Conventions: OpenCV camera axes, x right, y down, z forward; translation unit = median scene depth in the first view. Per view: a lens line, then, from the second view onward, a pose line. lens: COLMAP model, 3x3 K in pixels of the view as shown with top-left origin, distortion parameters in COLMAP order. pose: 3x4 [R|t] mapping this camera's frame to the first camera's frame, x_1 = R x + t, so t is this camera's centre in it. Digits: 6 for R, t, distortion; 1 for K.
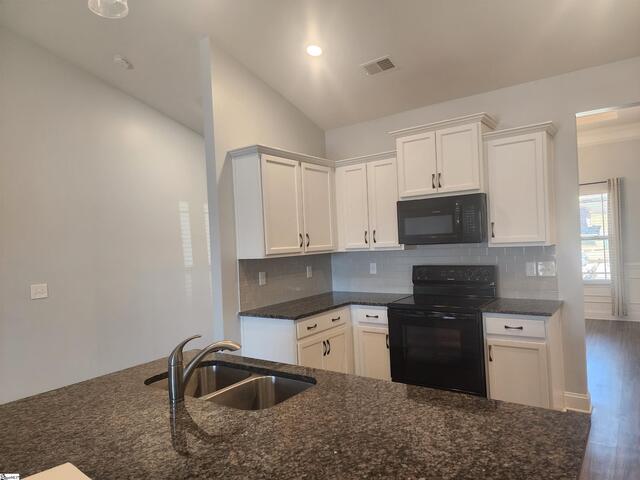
lens RADIAL K [[428.5, 0, 319.6], [0, 428.5, 245.8], [0, 0, 1]] dist [0.033047, -0.012438]
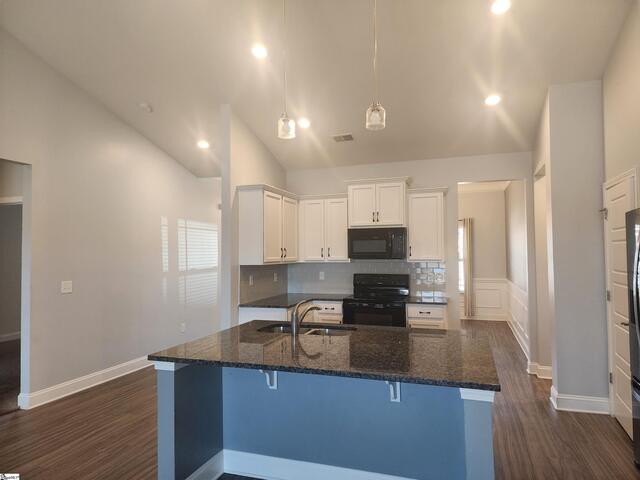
lens RADIAL K [[428.5, 0, 317.9], [0, 428.5, 239.7], [0, 0, 1]] dist [0.033047, -0.012438]
pose [[0.956464, 0.048911, 0.287723, -0.340062], [-0.034008, 0.997819, -0.056571, 0.019336], [-0.289862, 0.044323, 0.956041, -0.359693]]
